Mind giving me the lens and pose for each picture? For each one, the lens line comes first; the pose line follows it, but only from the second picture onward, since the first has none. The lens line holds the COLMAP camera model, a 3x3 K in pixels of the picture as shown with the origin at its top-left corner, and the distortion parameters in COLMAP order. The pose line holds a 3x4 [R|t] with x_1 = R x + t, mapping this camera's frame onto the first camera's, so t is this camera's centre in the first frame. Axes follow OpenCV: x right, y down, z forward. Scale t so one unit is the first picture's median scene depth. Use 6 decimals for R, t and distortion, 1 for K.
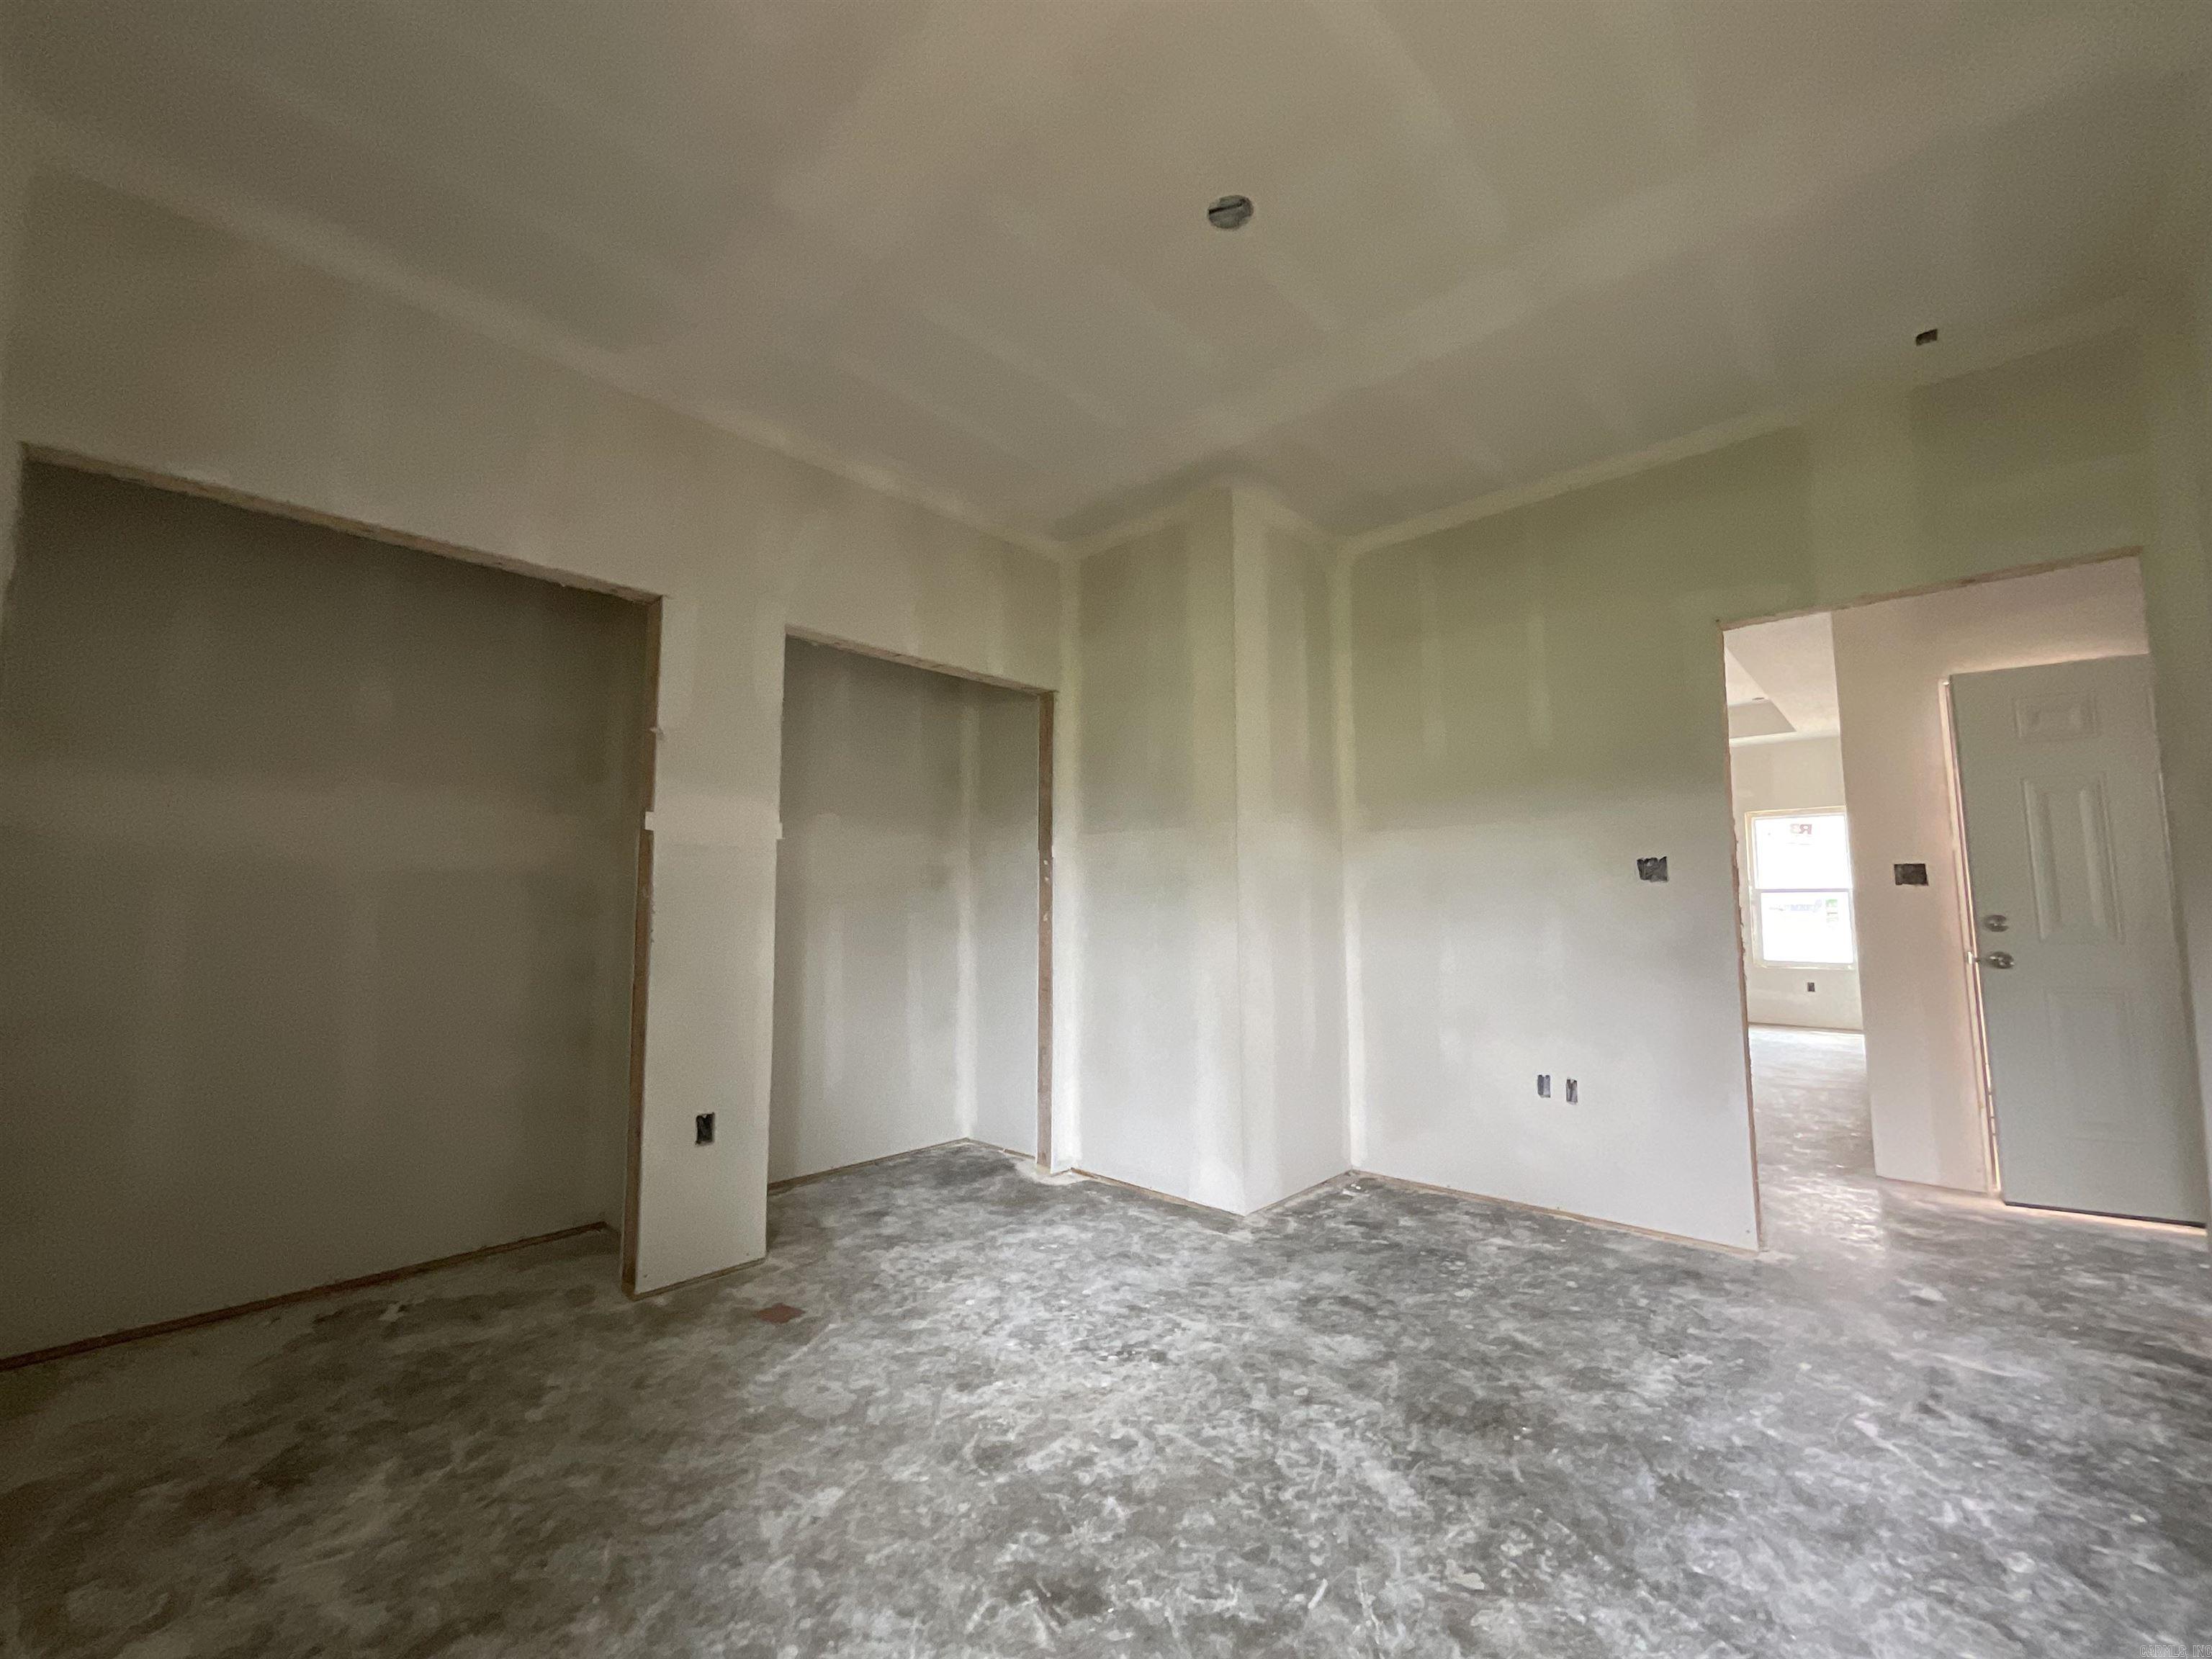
lens RADIAL K [[897.7, 0, 1111.2], [0, 897.7, 841.7], [0, 0, 1]] dist [0.000346, -0.003074]
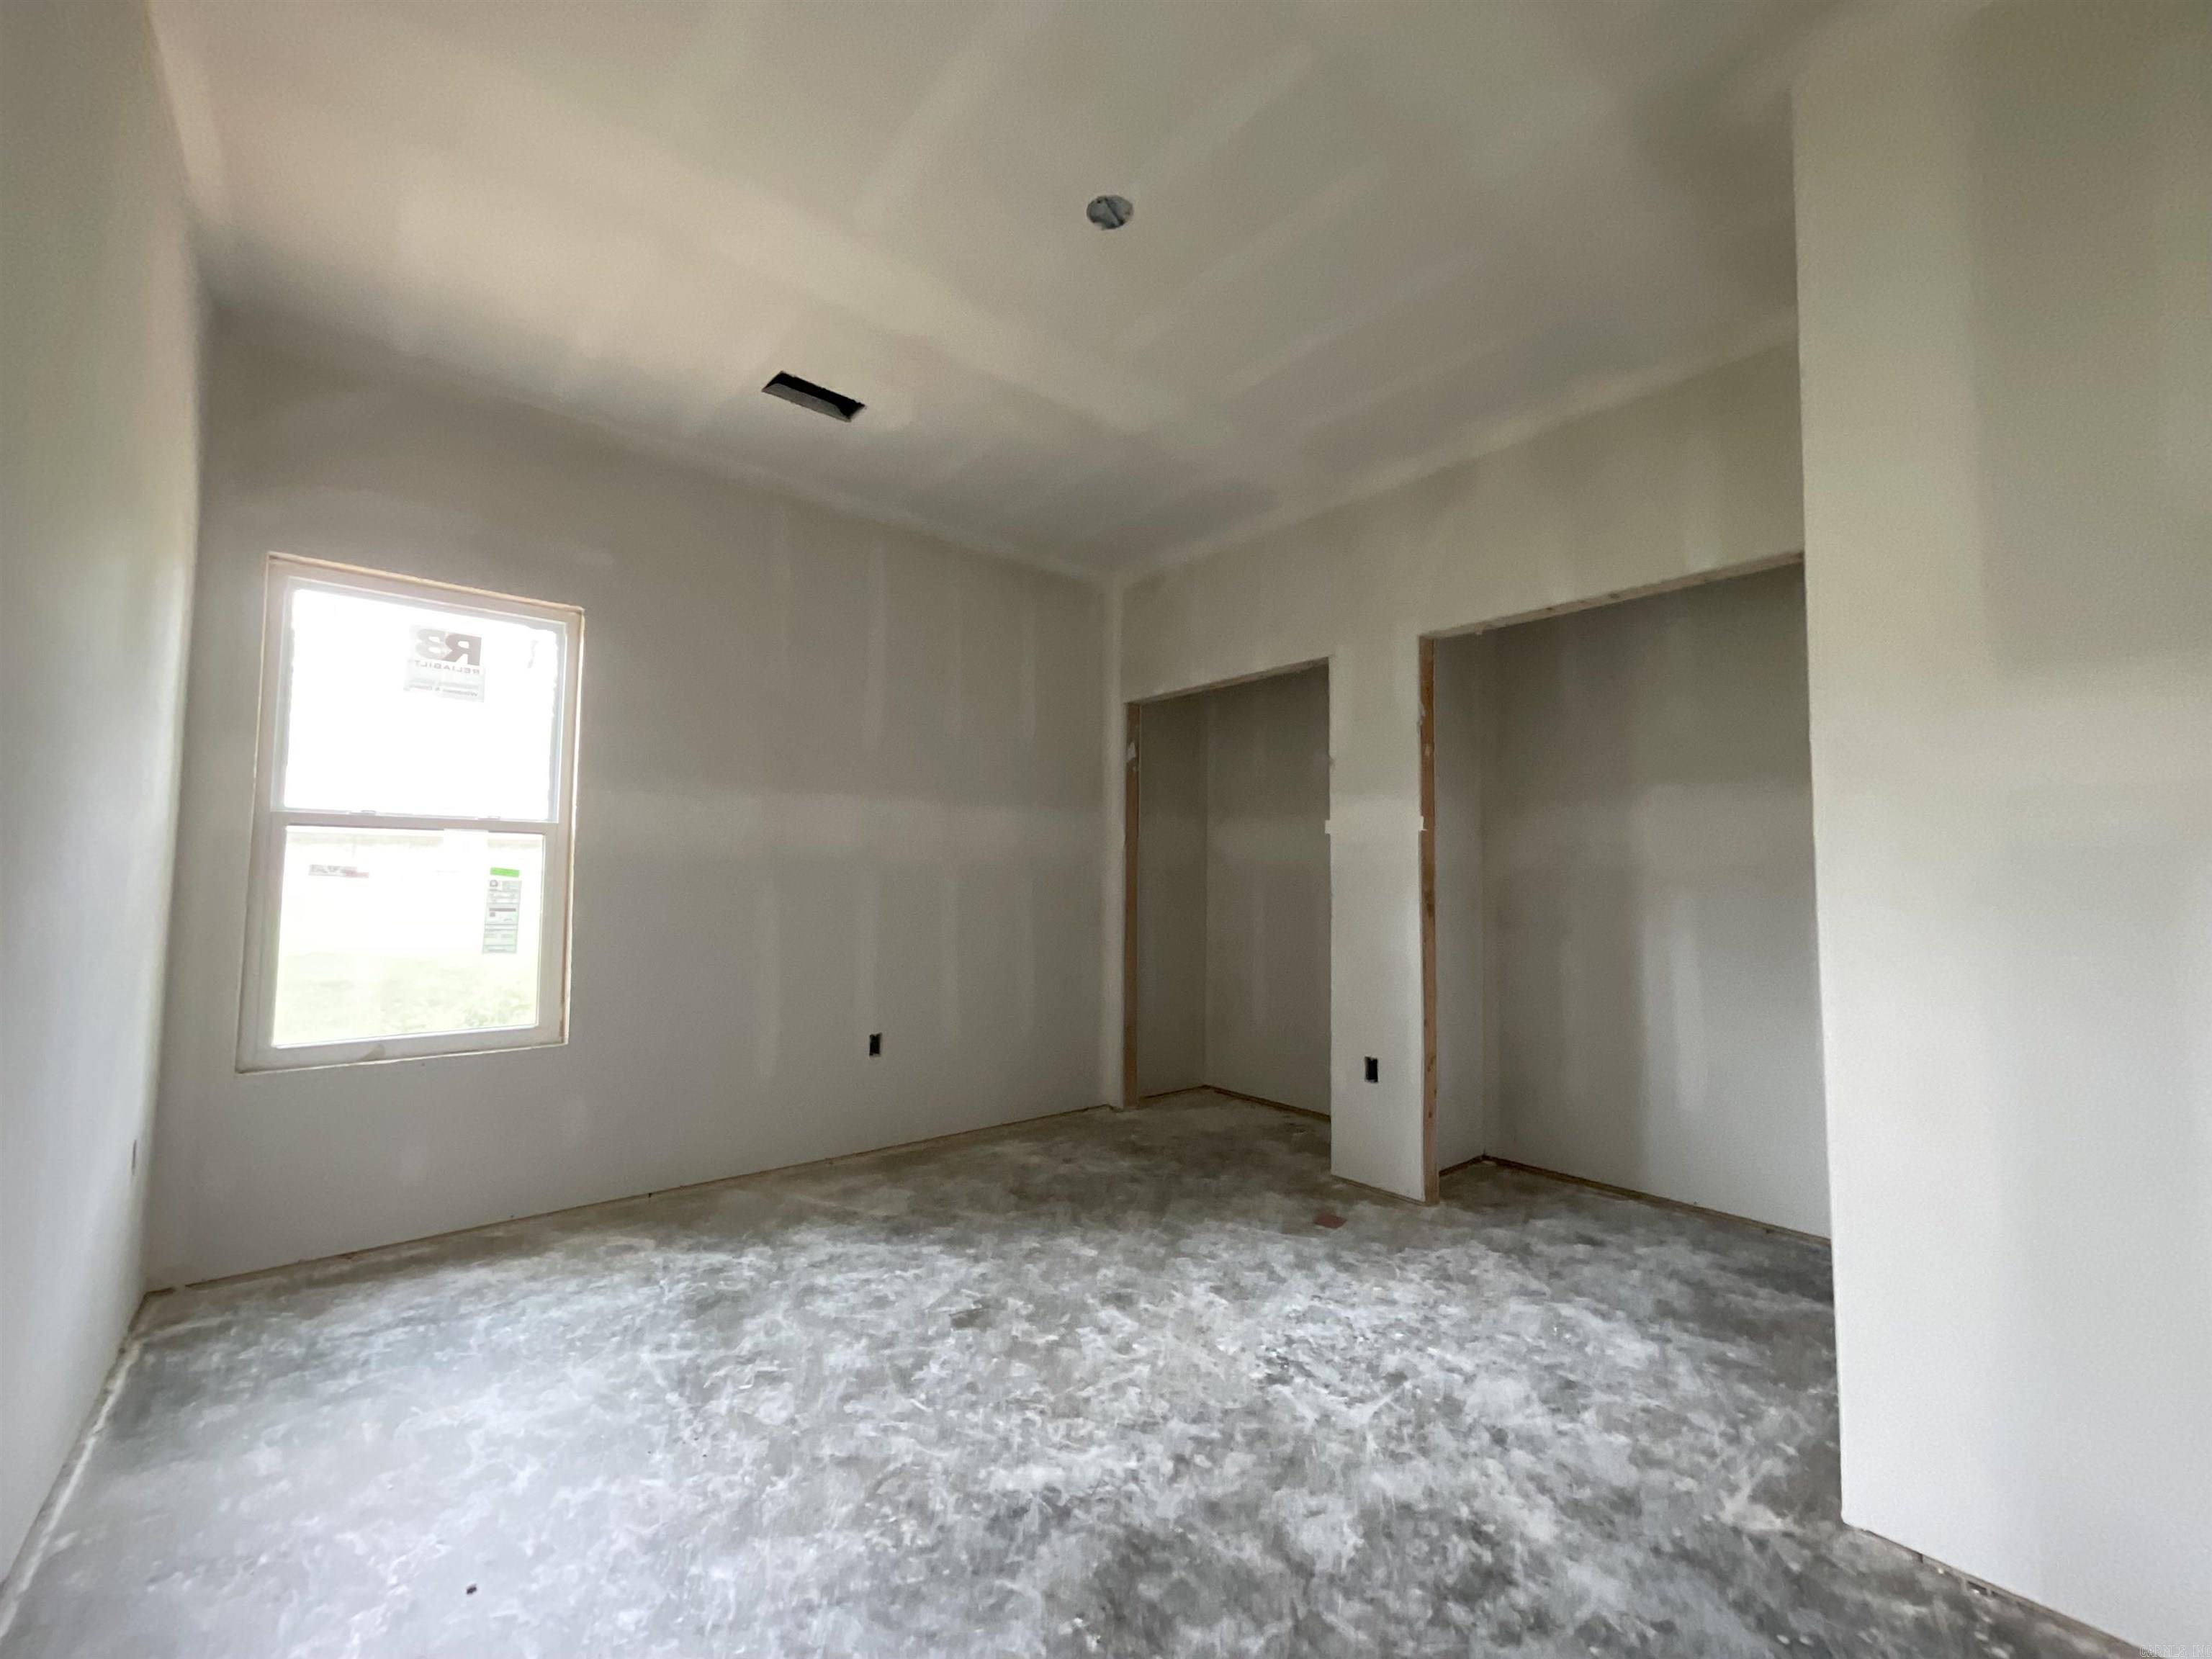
lens RADIAL K [[897.7, 0, 1096.2], [0, 897.7, 834.1], [0, 0, 1]] dist [0.000346, -0.003074]
pose [[-0.140030, -0.054605, -0.988640, 0.981573], [0.072304, 0.995249, -0.065211, 0.055321], [0.987504, -0.080614, -0.135417, 0.941419]]
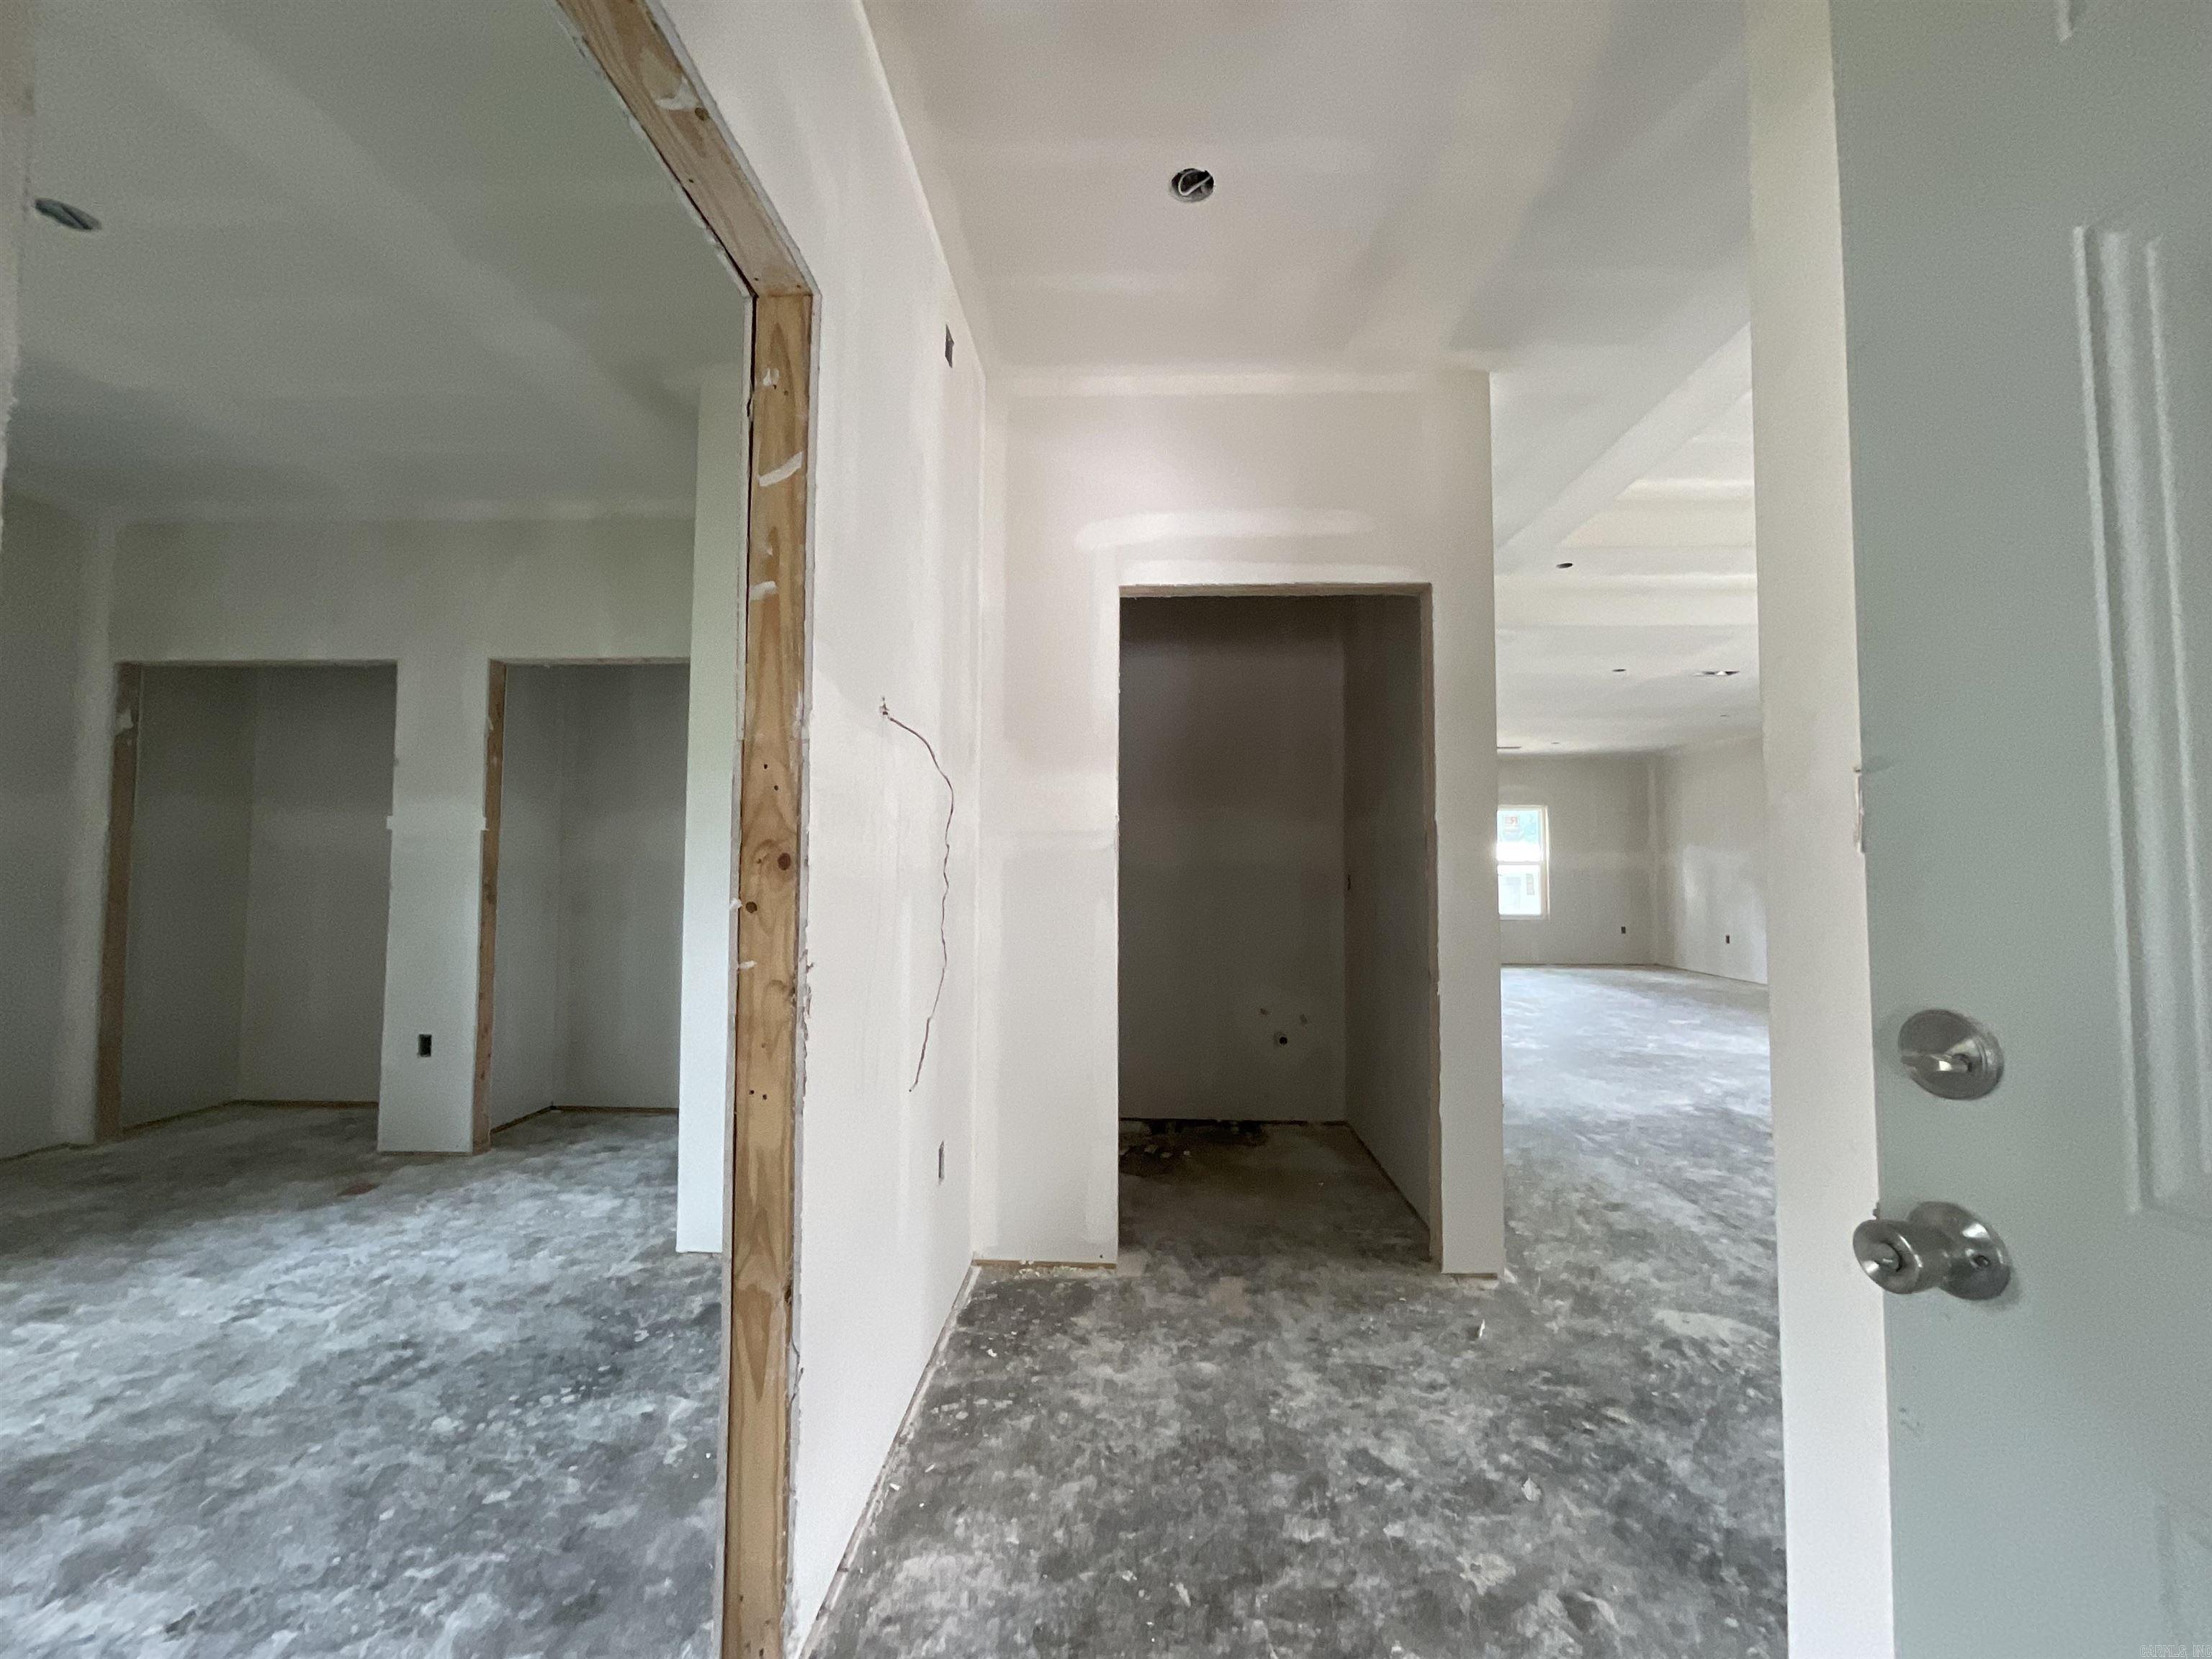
lens RADIAL K [[897.7, 0, 1129.2], [0, 897.7, 828.6], [0, 0, 1]] dist [0.000346, -0.003074]
pose [[0.651267, -0.029972, -0.758257, 1.483645], [0.057715, 0.998282, 0.010112, 0.044378], [0.756651, -0.050349, 0.651878, 1.079946]]
